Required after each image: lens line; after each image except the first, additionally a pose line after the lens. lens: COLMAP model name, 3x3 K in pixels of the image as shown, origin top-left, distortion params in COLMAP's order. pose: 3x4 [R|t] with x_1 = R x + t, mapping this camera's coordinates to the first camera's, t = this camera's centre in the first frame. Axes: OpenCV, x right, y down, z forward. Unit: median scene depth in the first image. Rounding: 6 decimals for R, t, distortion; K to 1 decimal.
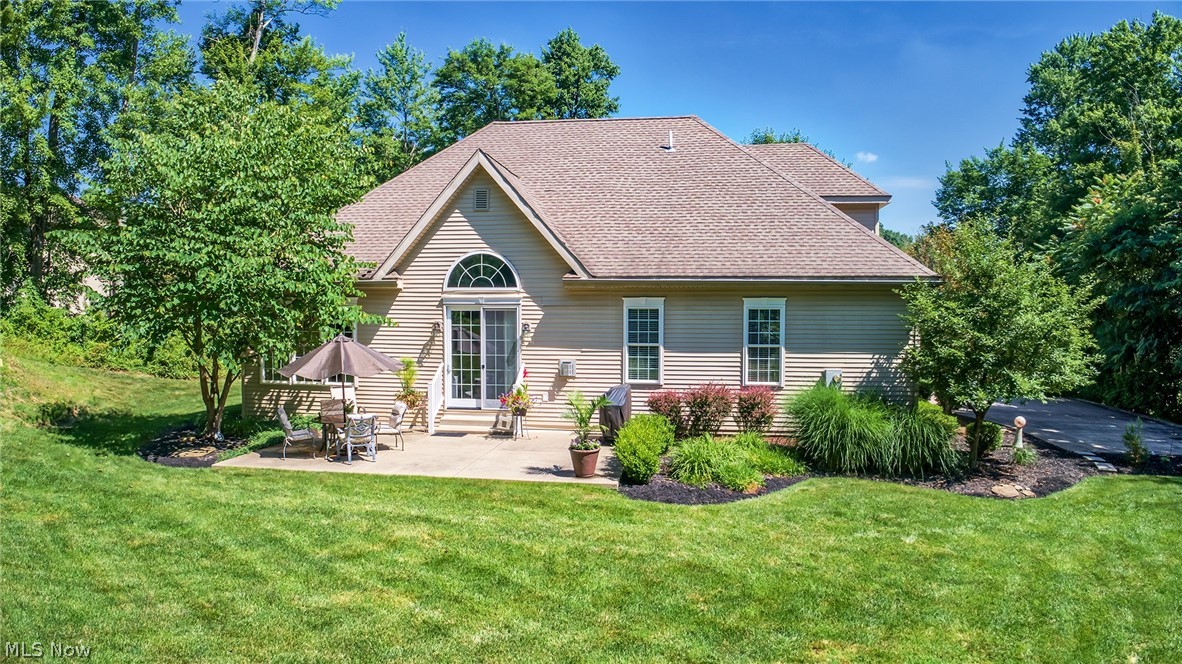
lens RADIAL K [[778.1, 0, 591.0], [0, 778.1, 332.0], [0, 0, 1]] dist [-0.113664, -0.002730]
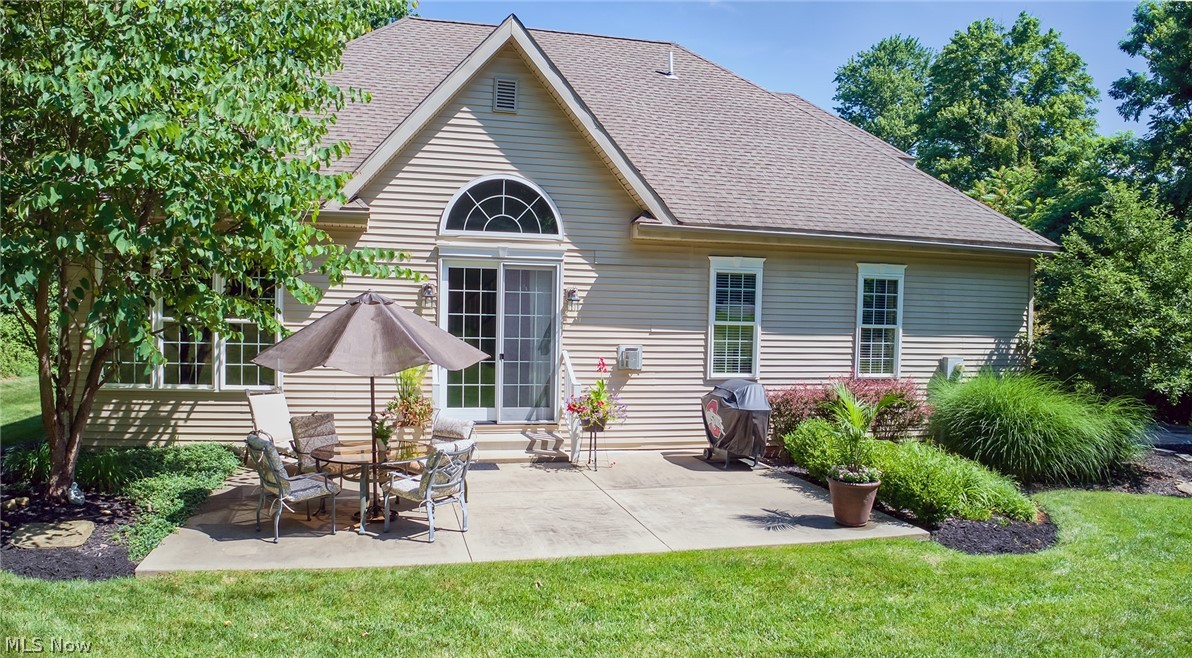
lens RADIAL K [[751.6, 0, 559.1], [0, 751.6, 328.8], [0, 0, 1]] dist [-0.117352, -0.000135]
pose [[0.935299, 0.007092, 0.353788, -0.317235], [-0.009847, 0.999934, 0.005986, 0.017987], [-0.353722, -0.009083, 0.935306, 0.410896]]
